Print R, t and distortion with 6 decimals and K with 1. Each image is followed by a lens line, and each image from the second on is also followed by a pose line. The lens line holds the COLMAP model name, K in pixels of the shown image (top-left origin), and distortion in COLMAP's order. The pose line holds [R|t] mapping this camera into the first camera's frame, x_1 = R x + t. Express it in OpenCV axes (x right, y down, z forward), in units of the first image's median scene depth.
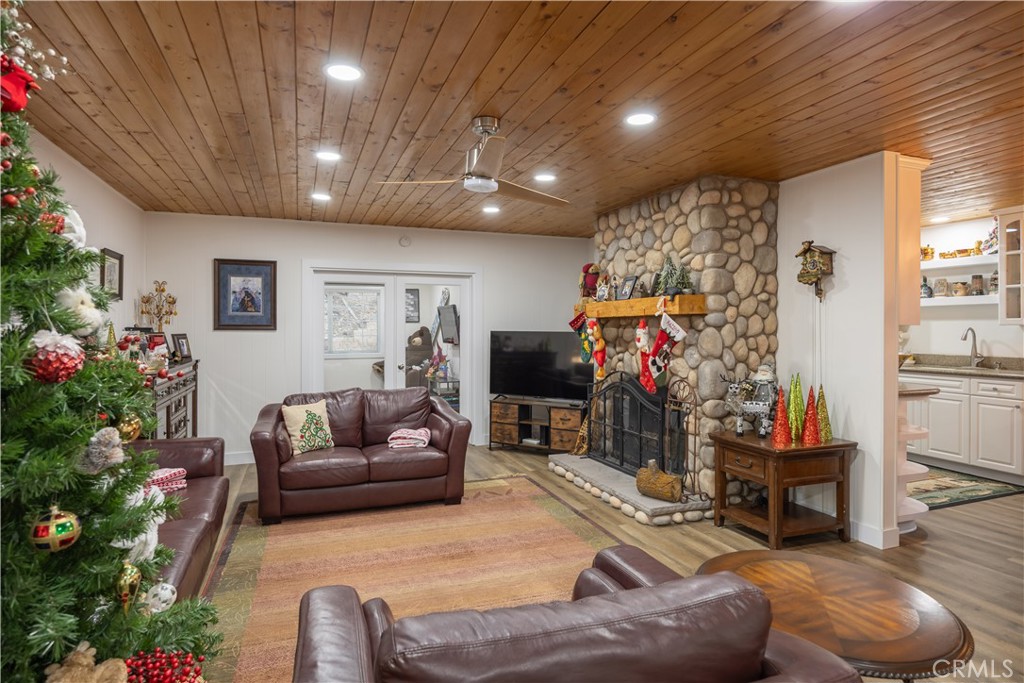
lens RADIAL K [[580.8, 0, 510.1], [0, 580.8, 335.8], [0, 0, 1]] dist [0.001506, 0.001255]
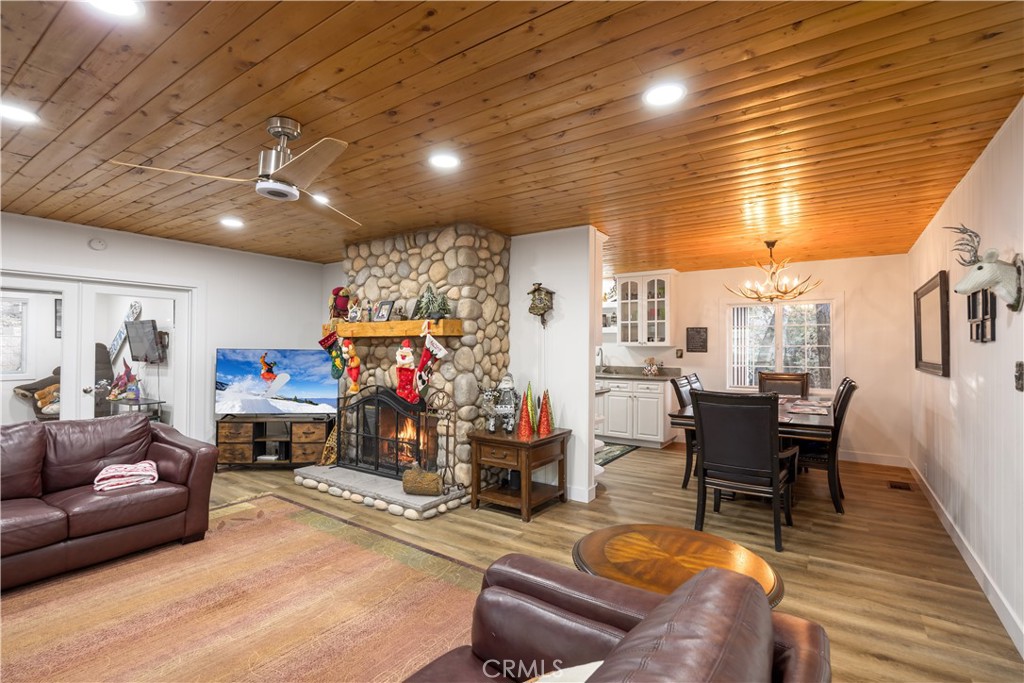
lens RADIAL K [[458.5, 0, 515.4], [0, 458.5, 346.0], [0, 0, 1]] dist [-0.005623, 0.000387]
pose [[0.805578, 0.006303, 0.592457, -0.136910], [0.001892, 0.999911, -0.013211, -0.002947], [-0.592487, 0.011764, 0.805494, 0.153486]]
